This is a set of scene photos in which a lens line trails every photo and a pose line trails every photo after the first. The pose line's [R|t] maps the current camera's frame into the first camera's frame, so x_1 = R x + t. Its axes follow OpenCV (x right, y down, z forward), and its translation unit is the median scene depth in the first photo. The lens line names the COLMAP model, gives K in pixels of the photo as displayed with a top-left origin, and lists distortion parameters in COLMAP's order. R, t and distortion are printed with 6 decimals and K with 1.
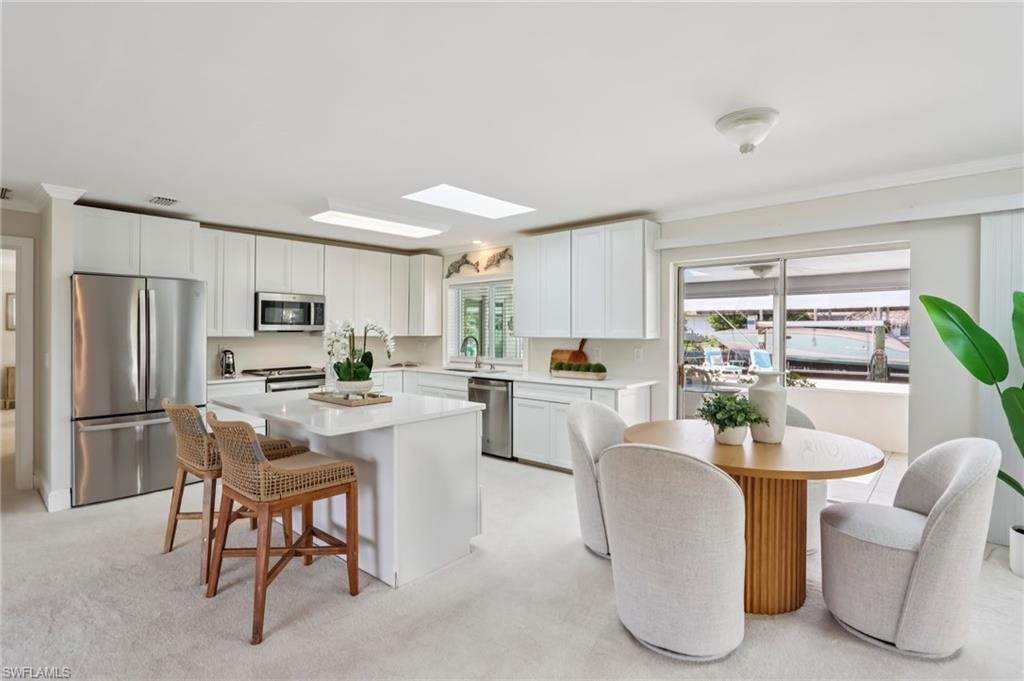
lens RADIAL K [[506.1, 0, 512.4], [0, 506.1, 339.2], [0, 0, 1]] dist [-0.008438, -0.001980]
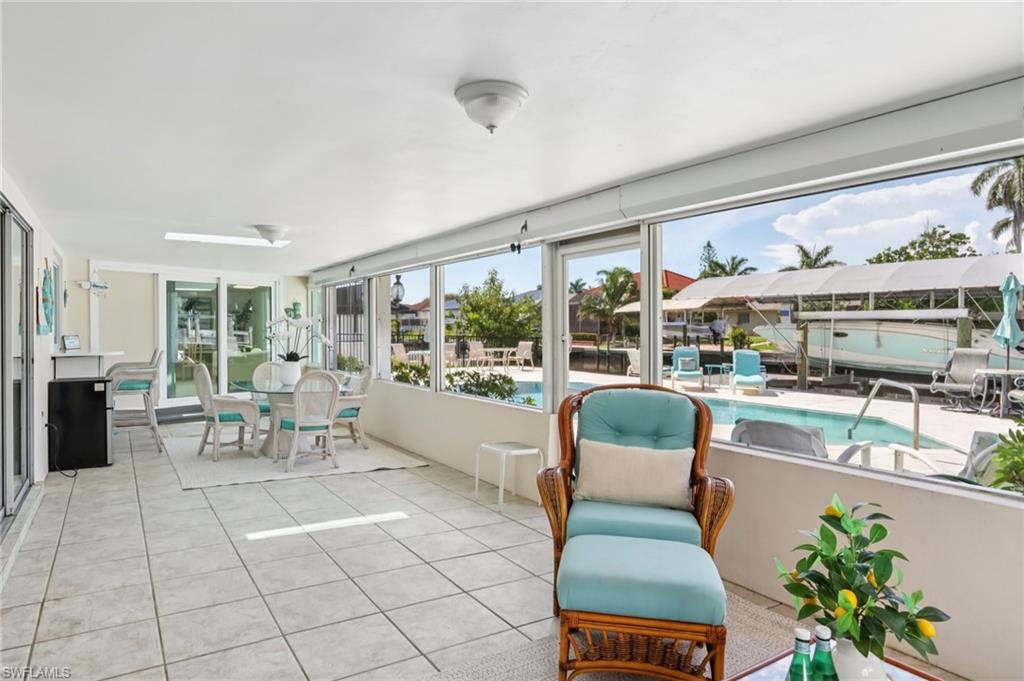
lens RADIAL K [[619.4, 0, 507.7], [0, 619.4, 337.7], [0, 0, 1]] dist [0.002579, -0.001678]
pose [[0.963846, 0.006991, -0.266368, 1.234184], [-0.008385, 0.999956, -0.004094, 0.028918], [0.266328, 0.006180, 0.963863, 0.221143]]
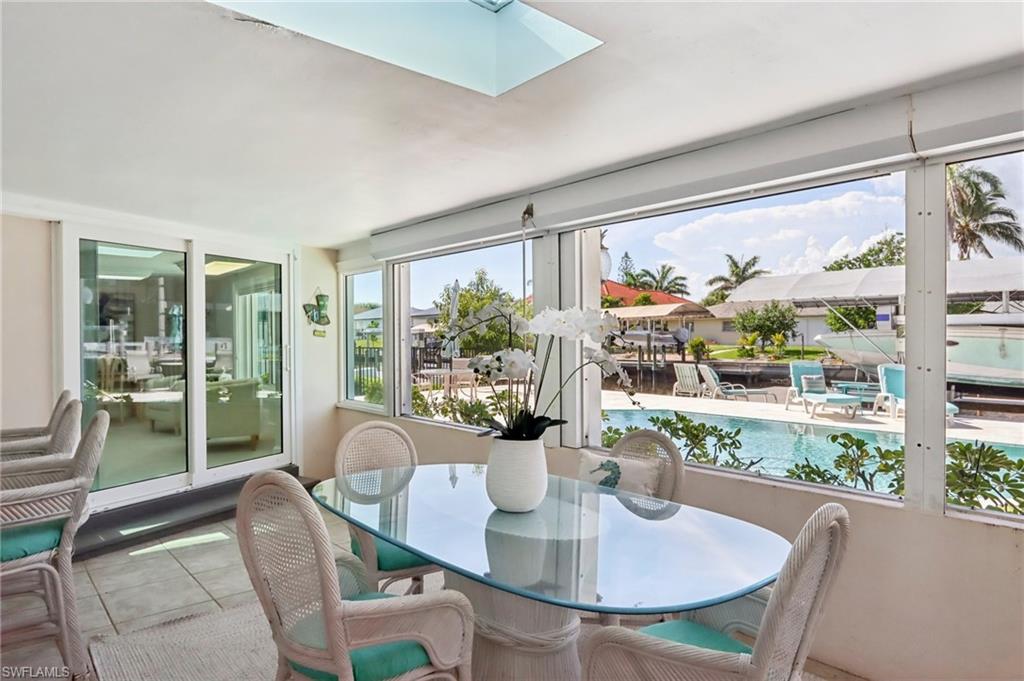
lens RADIAL K [[619.4, 0, 516.3], [0, 619.4, 343.0], [0, 0, 1]] dist [0.002579, -0.001678]
pose [[0.993197, -0.002492, -0.116419, 0.508225], [0.001084, 0.999926, -0.012155, 0.015167], [0.116441, 0.011946, 0.993126, 0.906736]]
